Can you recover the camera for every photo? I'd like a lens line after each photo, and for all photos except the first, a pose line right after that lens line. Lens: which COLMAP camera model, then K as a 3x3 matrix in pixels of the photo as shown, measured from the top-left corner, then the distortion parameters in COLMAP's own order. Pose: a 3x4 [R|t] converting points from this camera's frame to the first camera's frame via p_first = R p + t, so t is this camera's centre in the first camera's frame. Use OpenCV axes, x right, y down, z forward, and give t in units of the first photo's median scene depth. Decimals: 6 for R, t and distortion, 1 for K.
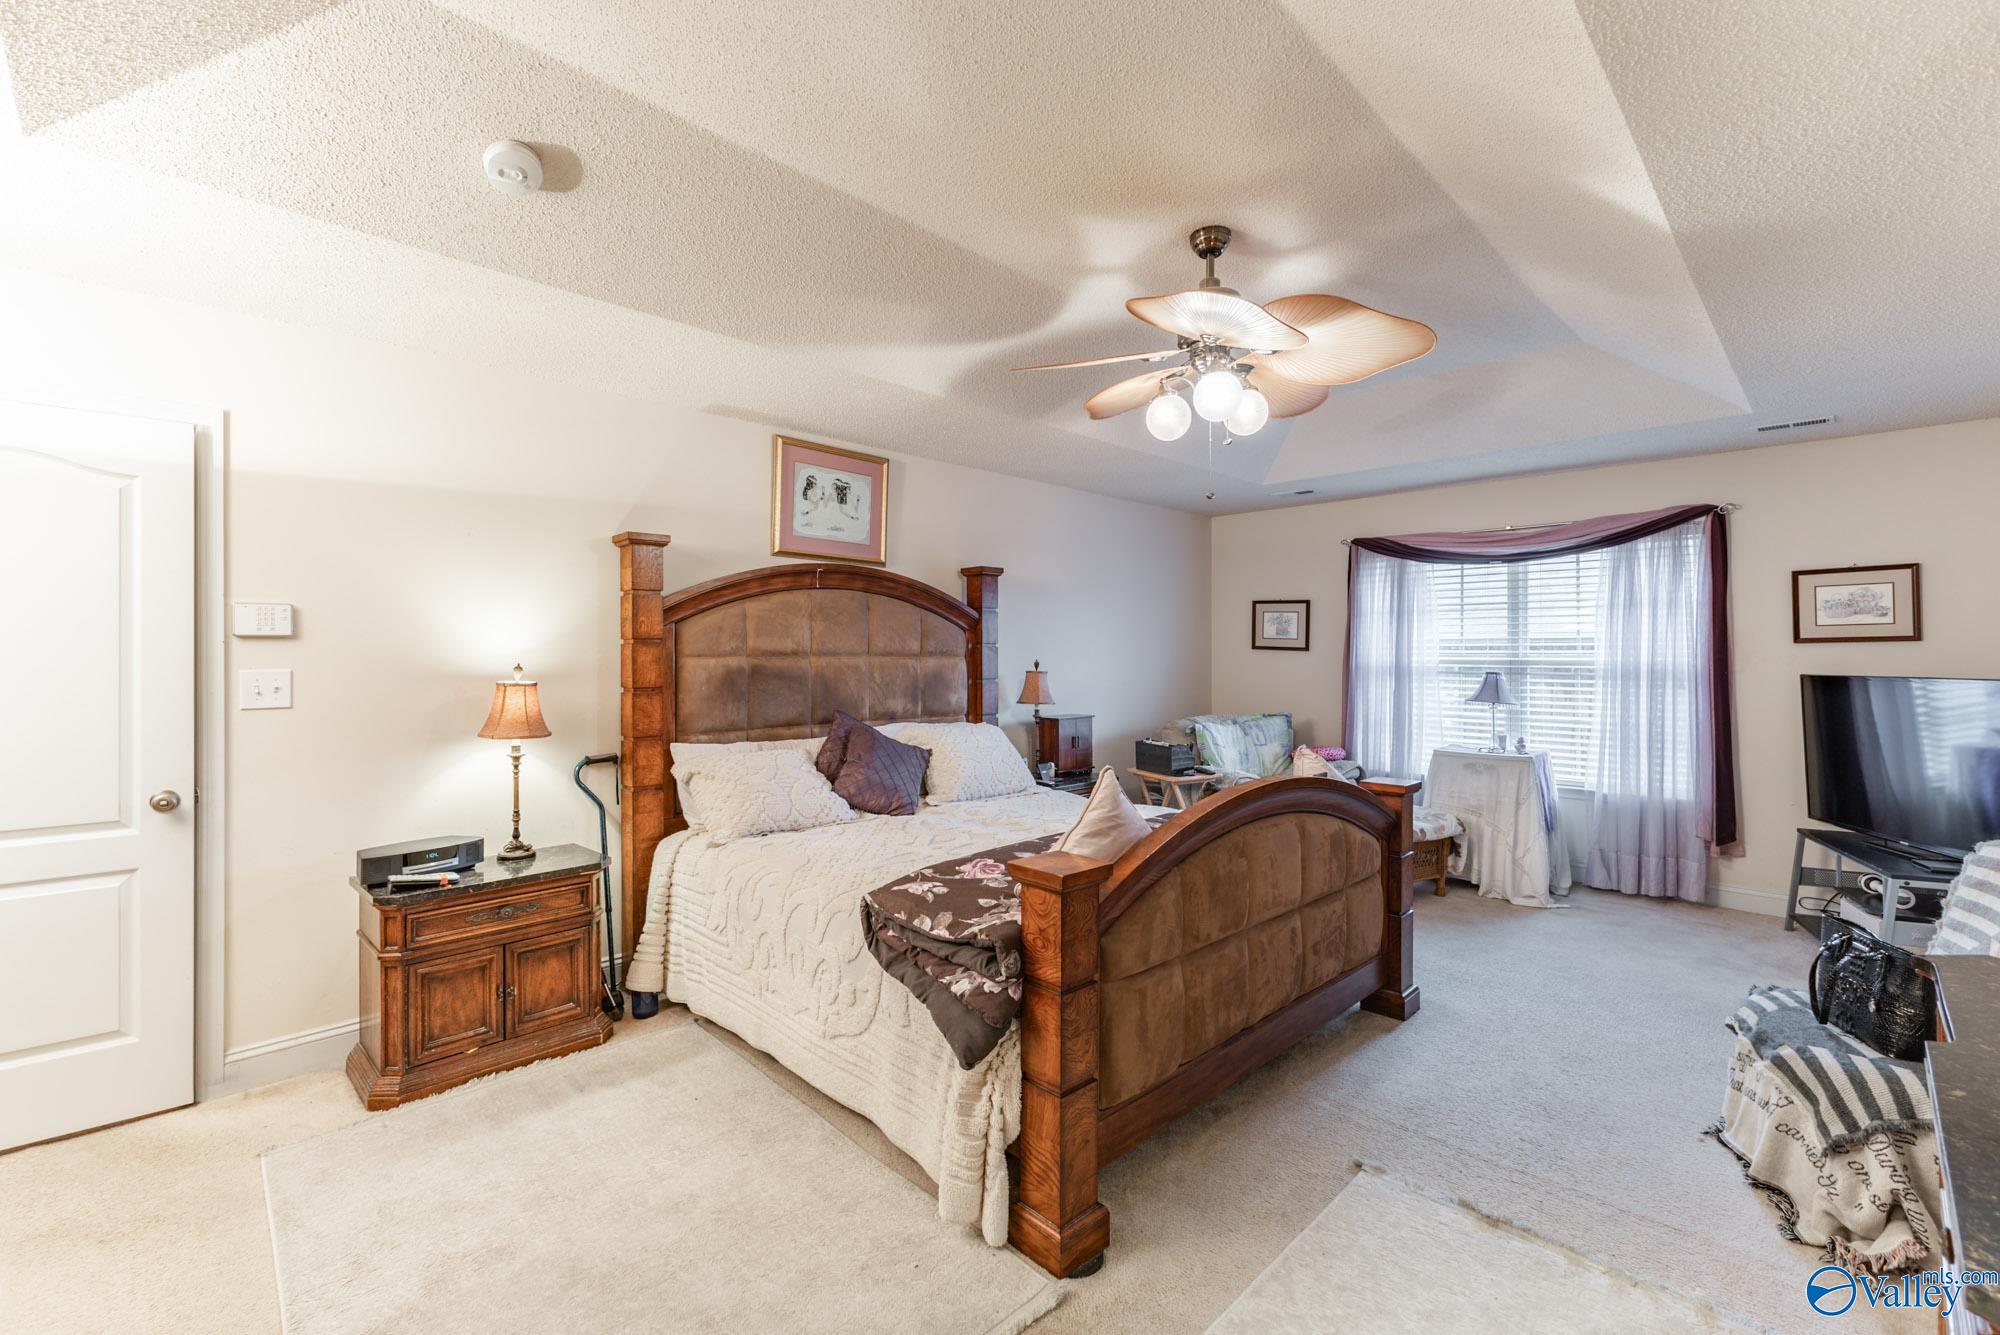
lens RADIAL K [[874.2, 0, 1000.3], [0, 874.2, 656.5], [0, 0, 1]] dist [0.019457, -0.002655]
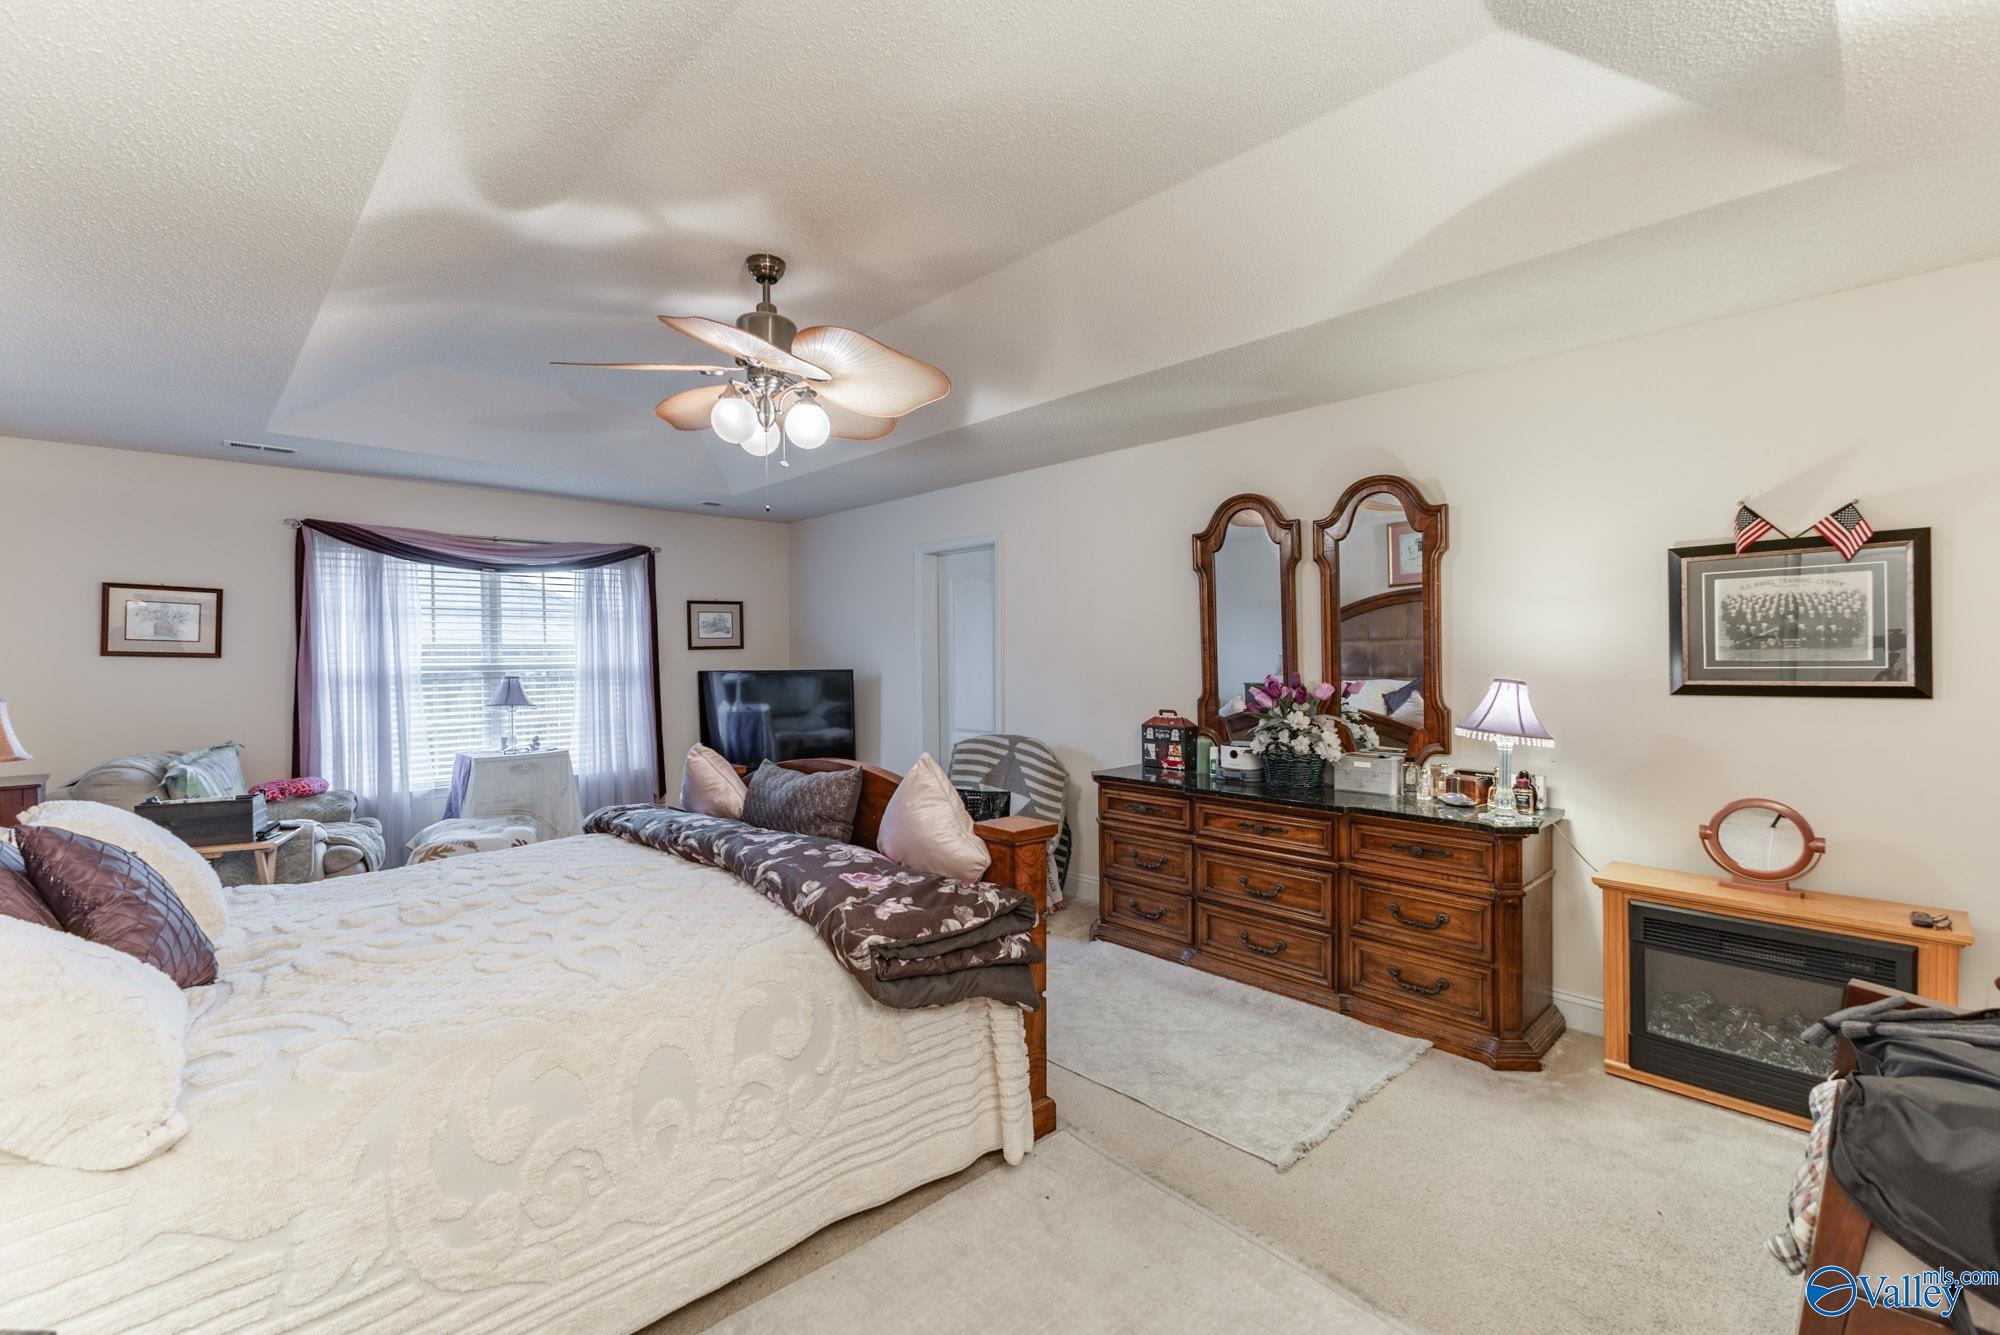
lens RADIAL K [[874.2, 0, 1001.1], [0, 874.2, 665.1], [0, 0, 1]] dist [0.019457, -0.002655]
pose [[0.031029, -0.012414, 0.999441, -0.437255], [0.011517, 0.999861, 0.012061, -0.001620], [-0.999452, 0.011136, 0.031168, 0.367366]]
